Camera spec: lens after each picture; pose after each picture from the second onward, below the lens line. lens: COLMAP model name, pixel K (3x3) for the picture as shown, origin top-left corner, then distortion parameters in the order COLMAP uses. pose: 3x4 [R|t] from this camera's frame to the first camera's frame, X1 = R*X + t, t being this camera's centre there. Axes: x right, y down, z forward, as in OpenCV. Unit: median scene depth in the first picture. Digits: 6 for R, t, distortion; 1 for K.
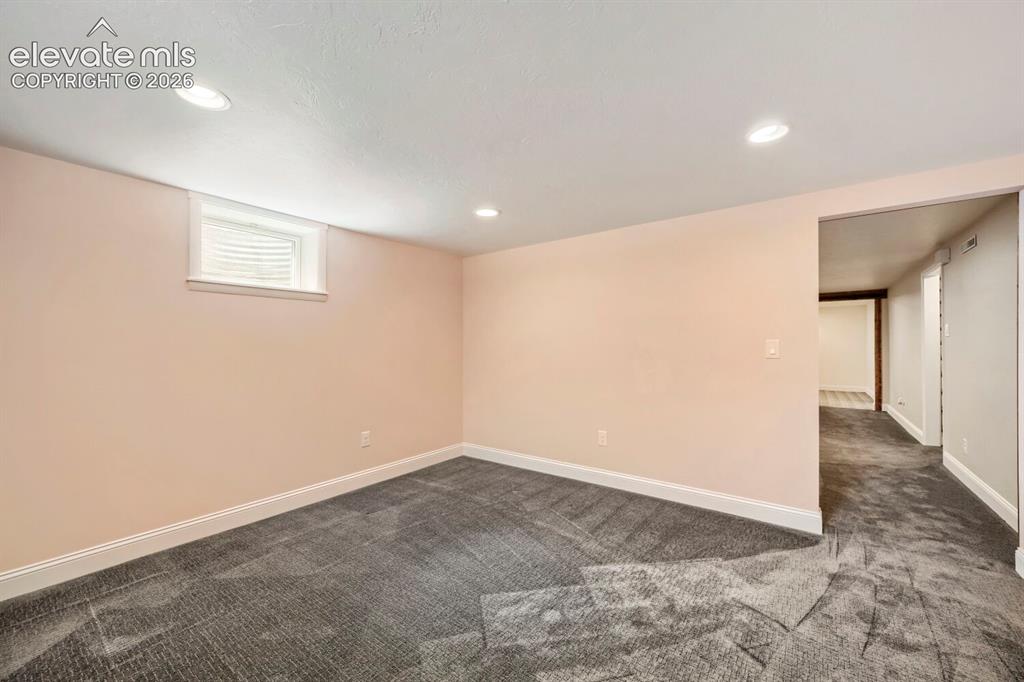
lens RADIAL K [[407.2, 0, 507.1], [0, 407.2, 344.7], [0, 0, 1]] dist [0.002553, 0.000695]
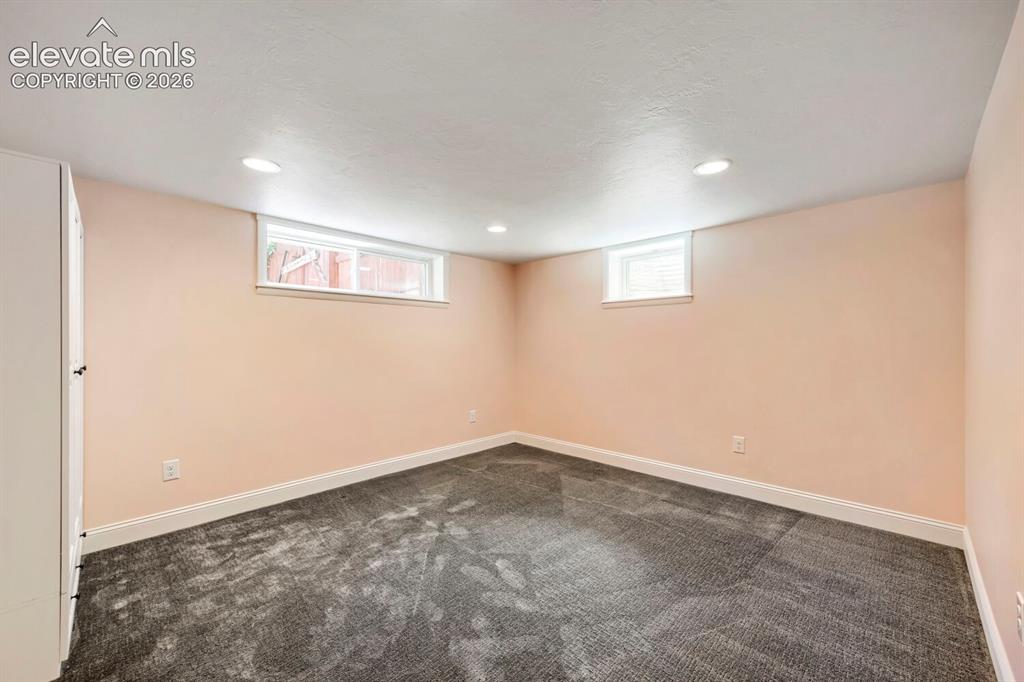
lens RADIAL K [[407.2, 0, 514.2], [0, 407.2, 340.8], [0, 0, 1]] dist [0.002553, 0.000695]
pose [[-0.131734, 0.003070, -0.991280, 0.766305], [0.010885, 0.999939, 0.001651, -0.012209], [0.991225, -0.010573, -0.131759, 0.747713]]
